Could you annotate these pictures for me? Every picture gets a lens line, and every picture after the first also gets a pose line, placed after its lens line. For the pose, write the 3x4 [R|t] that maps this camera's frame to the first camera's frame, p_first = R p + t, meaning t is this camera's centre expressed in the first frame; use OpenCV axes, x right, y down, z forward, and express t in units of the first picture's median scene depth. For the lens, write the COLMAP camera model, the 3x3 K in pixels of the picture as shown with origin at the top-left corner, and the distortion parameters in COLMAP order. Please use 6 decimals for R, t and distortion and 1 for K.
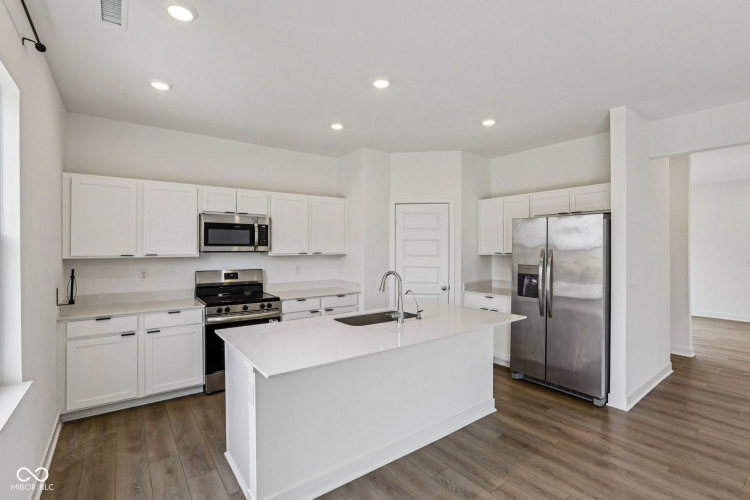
lens RADIAL K [[343.6, 0, 374.2], [0, 343.6, 244.5], [0, 0, 1]] dist [-0.038190, 0.009354]
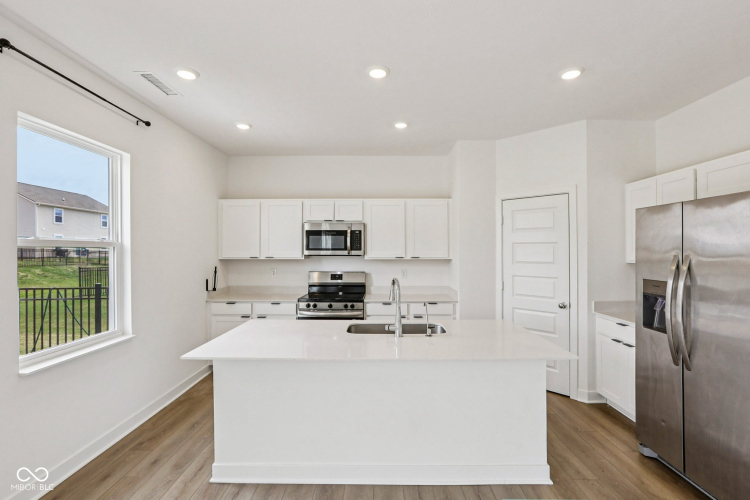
lens RADIAL K [[343.6, 0, 379.5], [0, 343.6, 251.0], [0, 0, 1]] dist [-0.038190, 0.009354]
pose [[0.802055, 0.000342, -0.597250, 0.388547], [0.002814, 0.999987, 0.004352, 0.002111], [0.597243, -0.005171, 0.802044, 0.181188]]
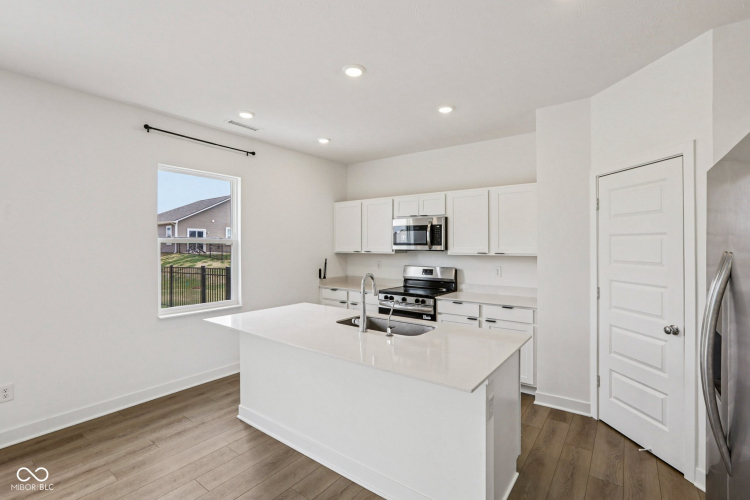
lens RADIAL K [[343.6, 0, 376.5], [0, 343.6, 246.5], [0, 0, 1]] dist [-0.038190, 0.009354]
pose [[0.284756, 0.001062, -0.958600, 0.642511], [0.004984, 0.999984, 0.002588, 0.004649], [0.958587, -0.005515, 0.284746, 0.539251]]
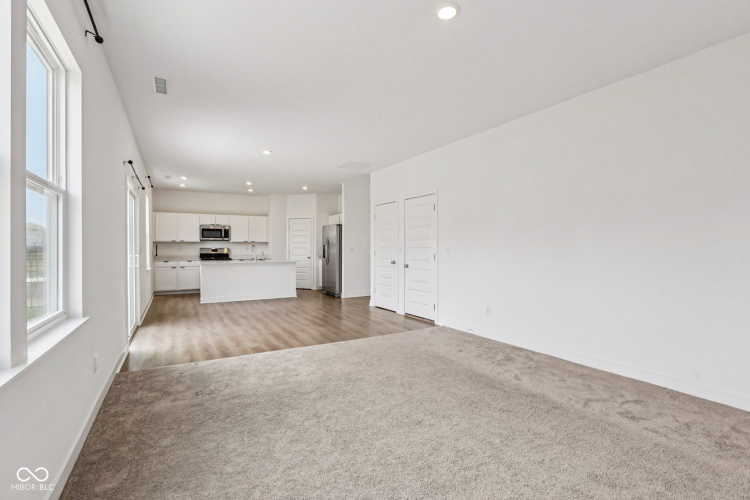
lens RADIAL K [[343.6, 0, 375.4], [0, 343.6, 250.0], [0, 0, 1]] dist [-0.038190, 0.009354]
pose [[0.993697, -0.001103, -0.112096, 1.027155], [0.002607, 0.999909, 0.013264, 0.062348], [0.112071, -0.013473, 0.993609, -1.327948]]
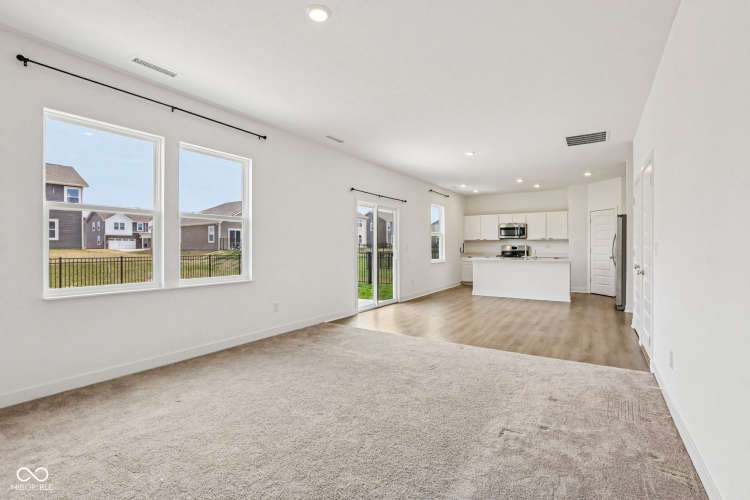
lens RADIAL K [[343.6, 0, 380.0], [0, 343.6, 248.3], [0, 0, 1]] dist [-0.038190, 0.009354]
pose [[0.343495, 0.005058, -0.939141, 1.681201], [0.007313, 0.999941, 0.008060, 0.069431], [0.939126, -0.009637, 0.343438, -0.836693]]
